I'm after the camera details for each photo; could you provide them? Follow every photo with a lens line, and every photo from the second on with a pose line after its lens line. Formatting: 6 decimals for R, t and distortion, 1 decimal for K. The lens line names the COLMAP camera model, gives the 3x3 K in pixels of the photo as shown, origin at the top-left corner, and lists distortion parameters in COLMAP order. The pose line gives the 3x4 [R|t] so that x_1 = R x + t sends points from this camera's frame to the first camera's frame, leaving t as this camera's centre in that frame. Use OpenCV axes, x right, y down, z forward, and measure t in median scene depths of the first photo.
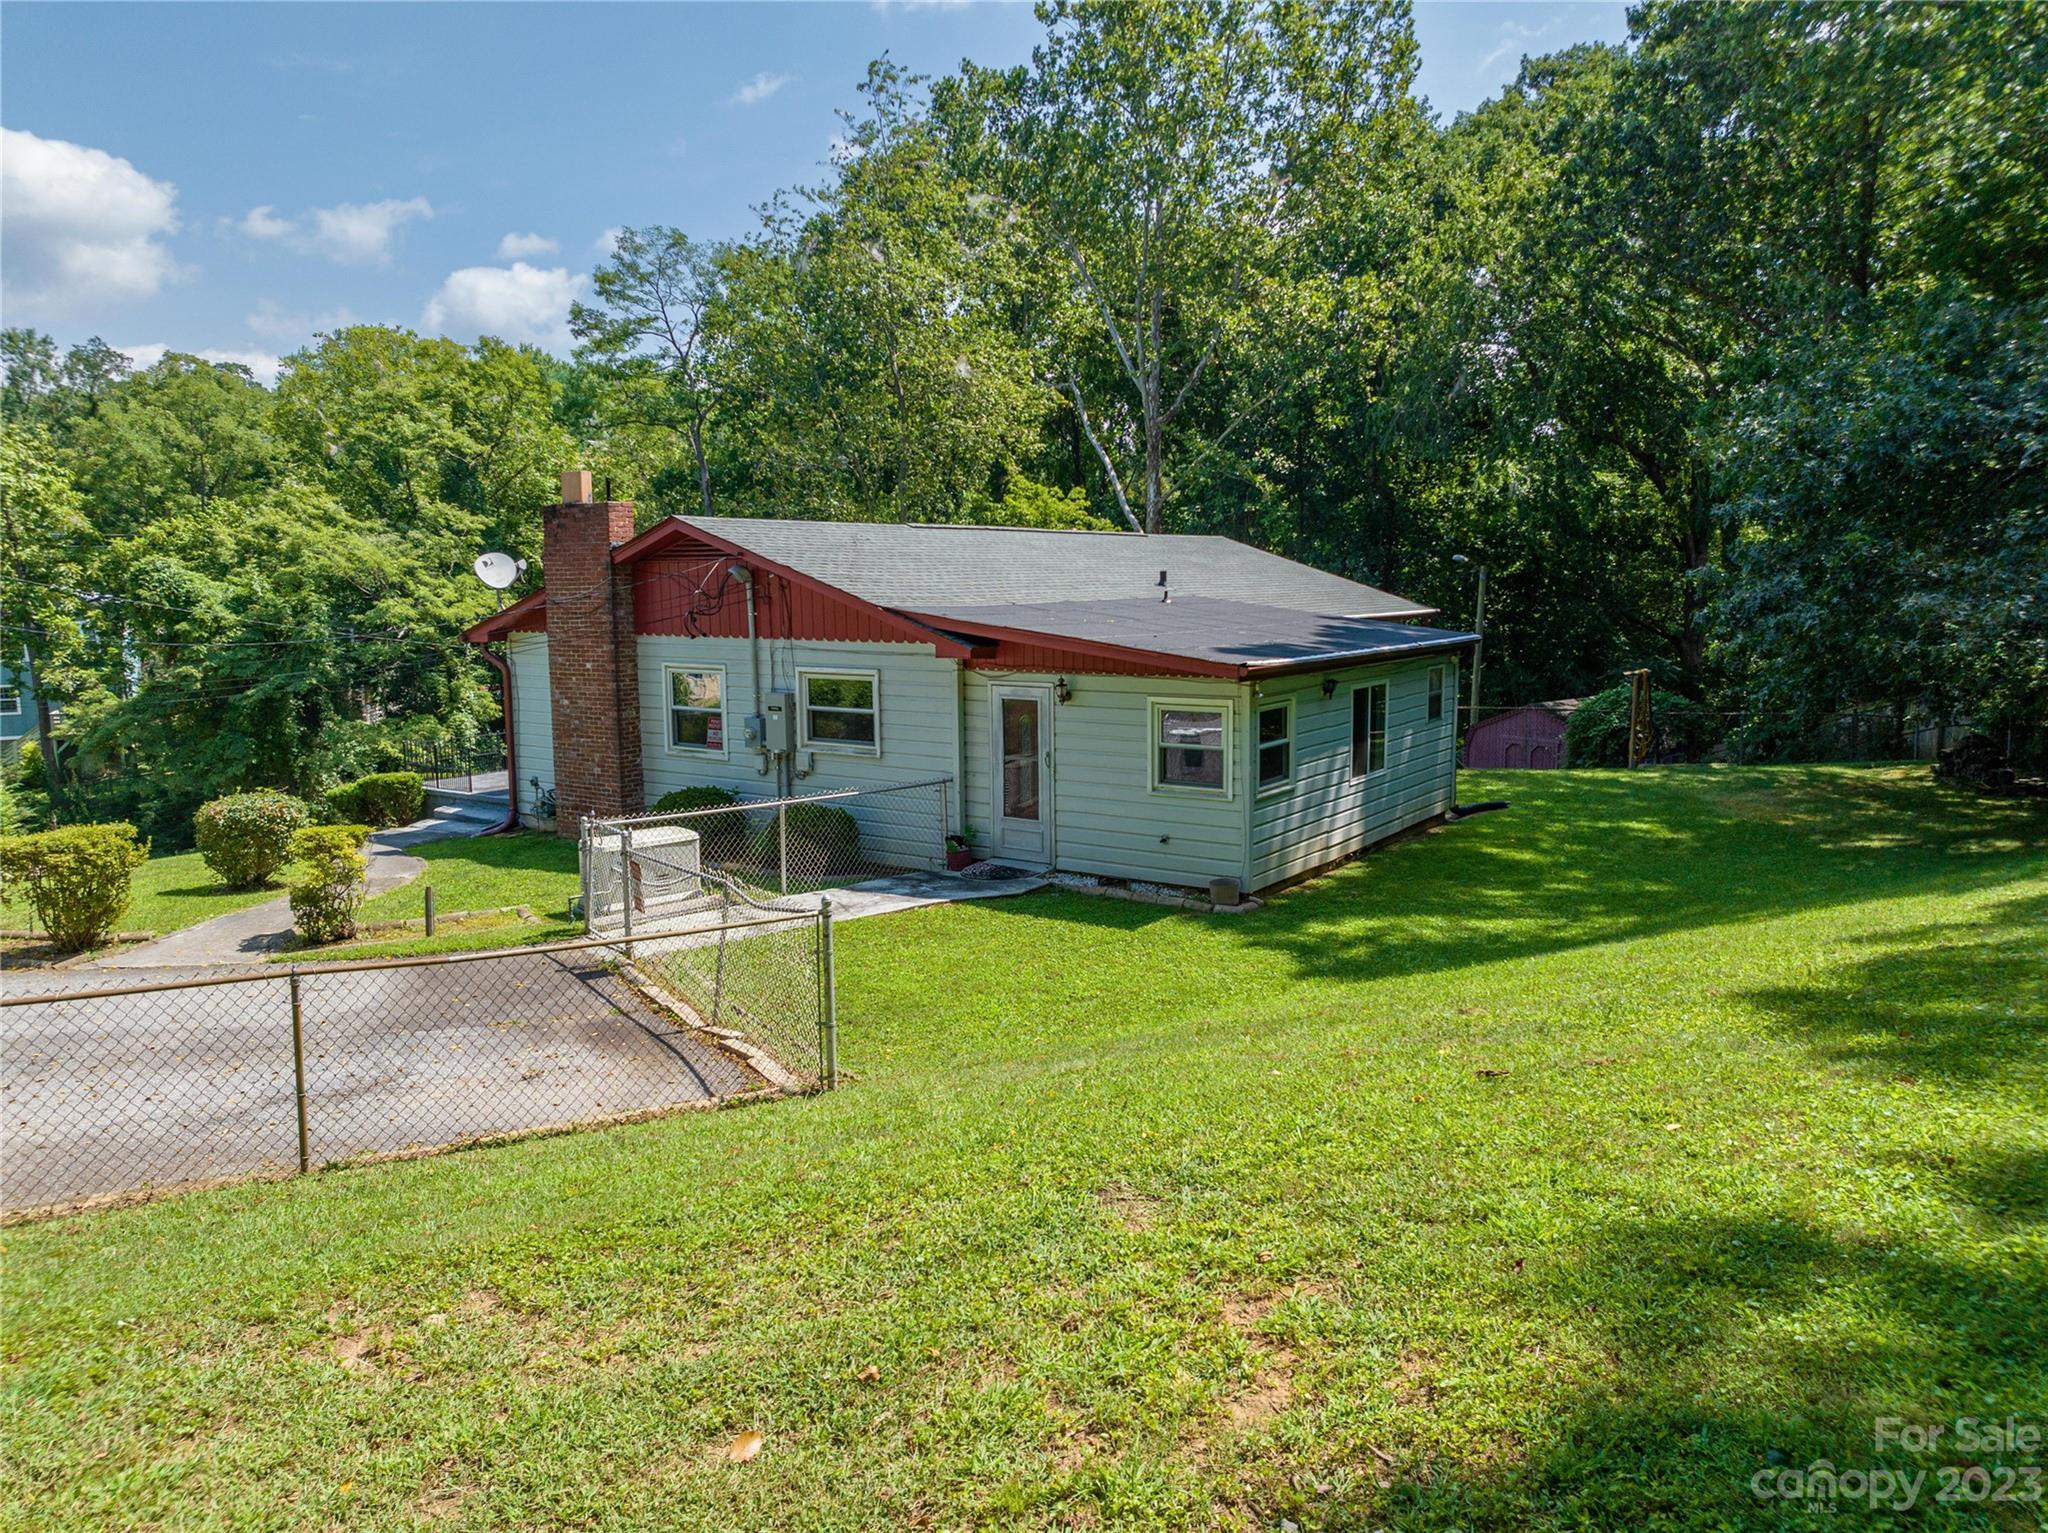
lens RADIAL K [[1456.1, 0, 1078.6], [0, 1456.1, 820.3], [0, 0, 1]] dist [-0.024234, -0.019507]
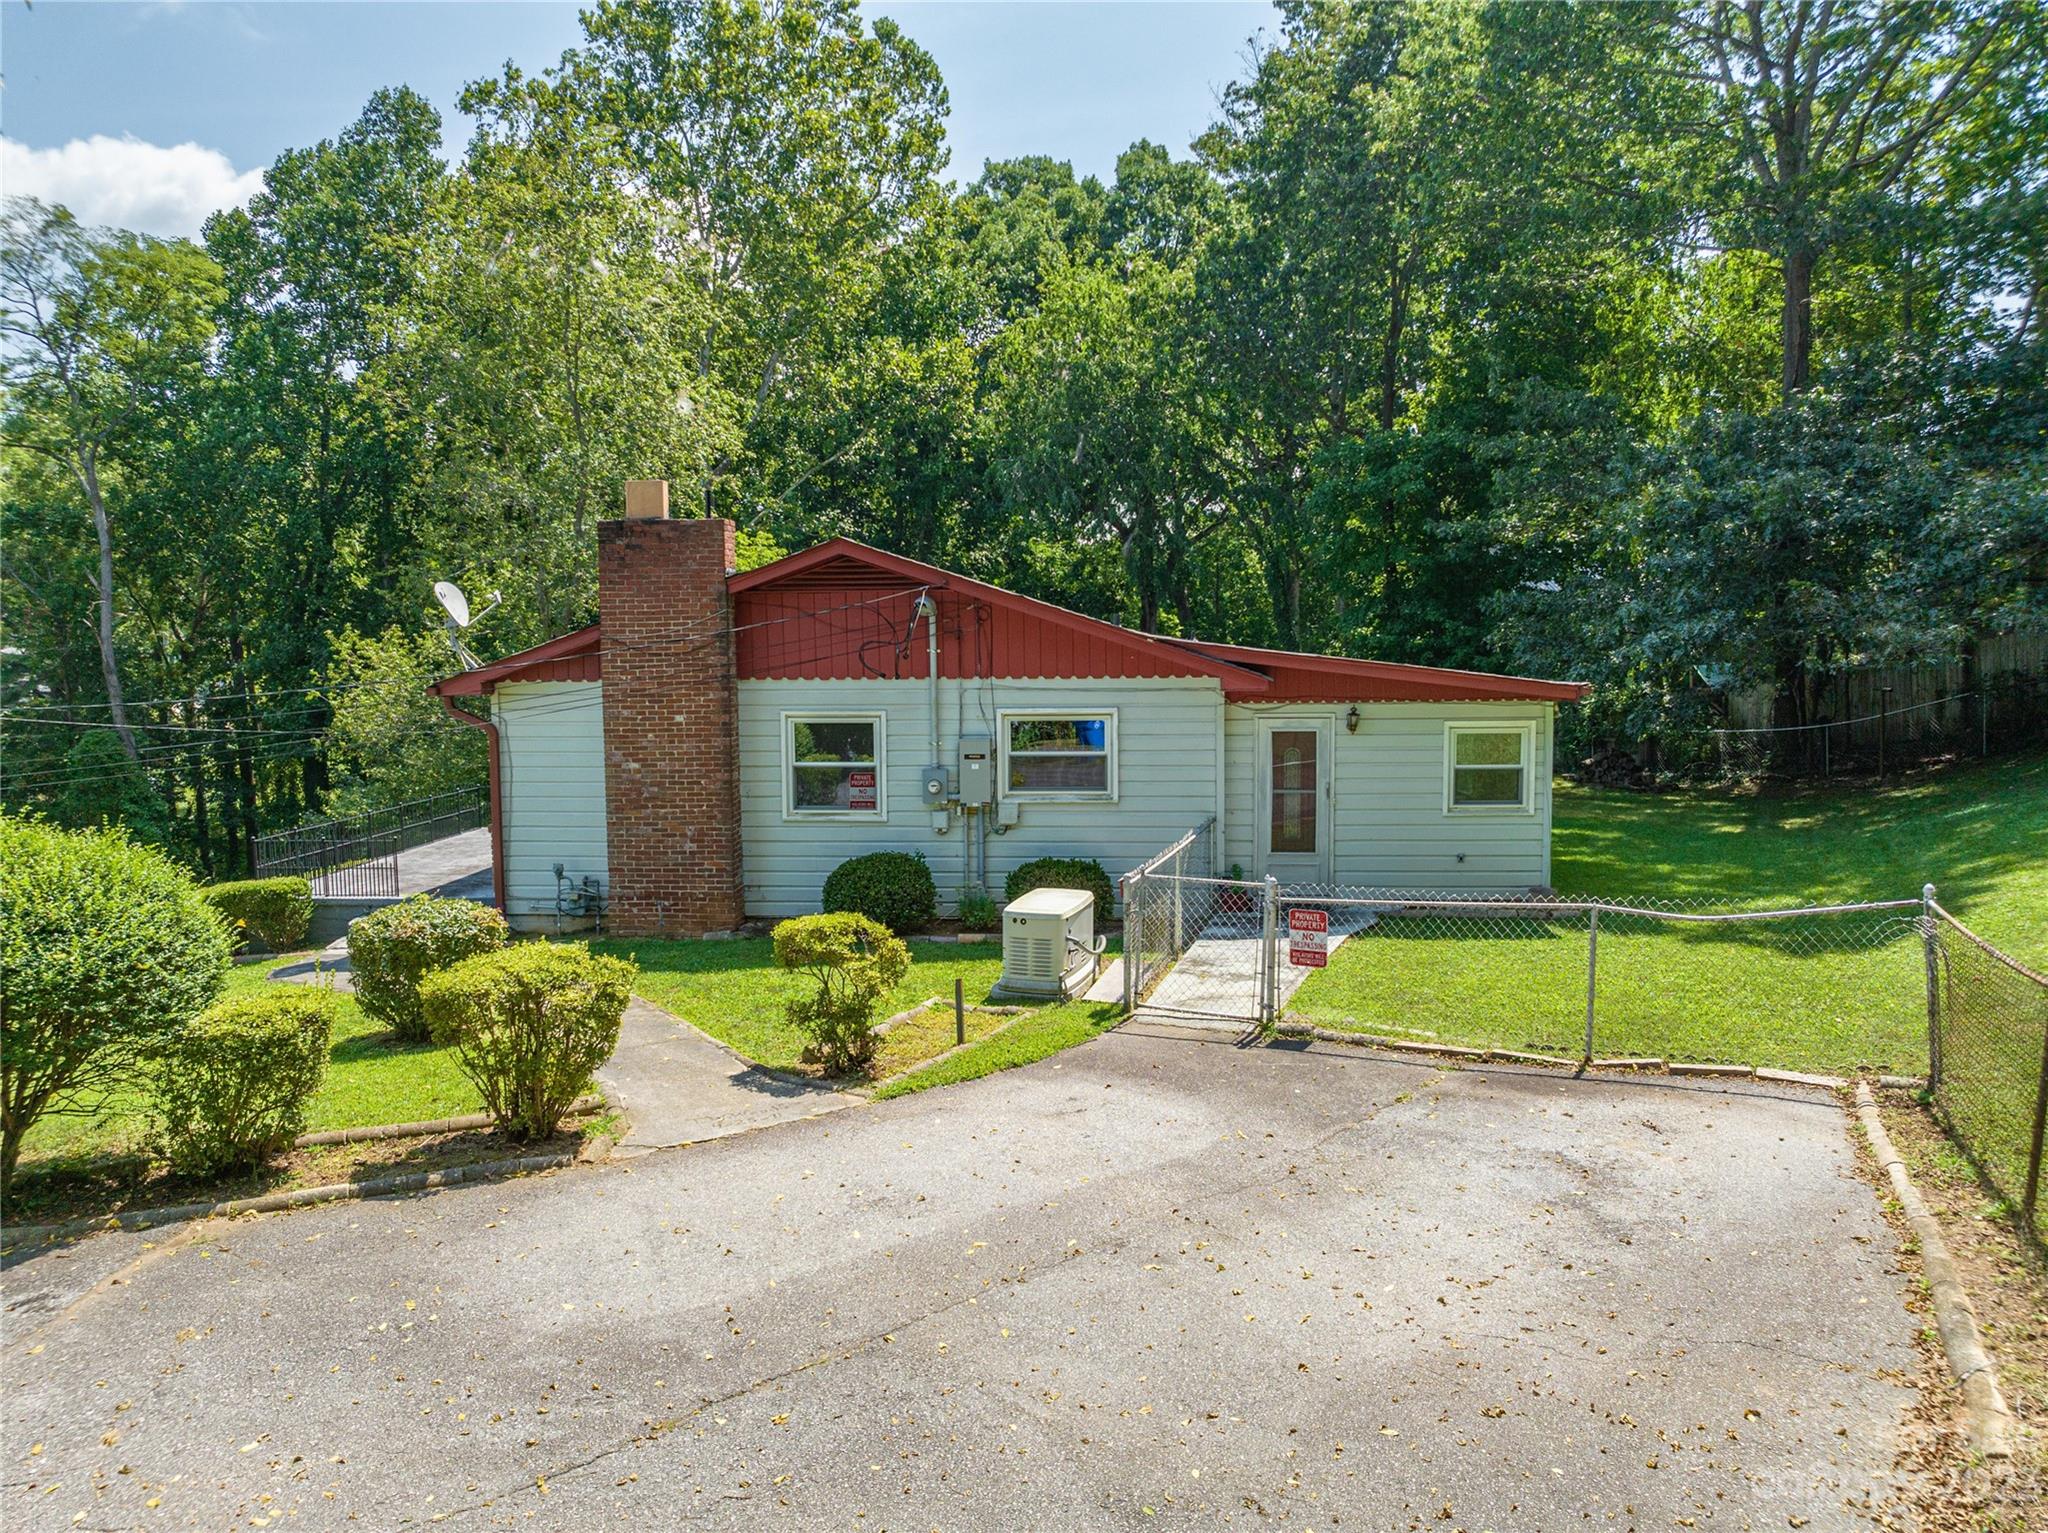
lens RADIAL K [[1456.1, 0, 1024.4], [0, 1456.1, 765.4], [0, 0, 1]] dist [-0.024234, -0.019507]
pose [[0.860805, -0.047027, 0.506758, -0.692345], [0.089586, 0.994175, -0.059916, -0.016878], [-0.500989, 0.096975, 0.860004, 0.239620]]
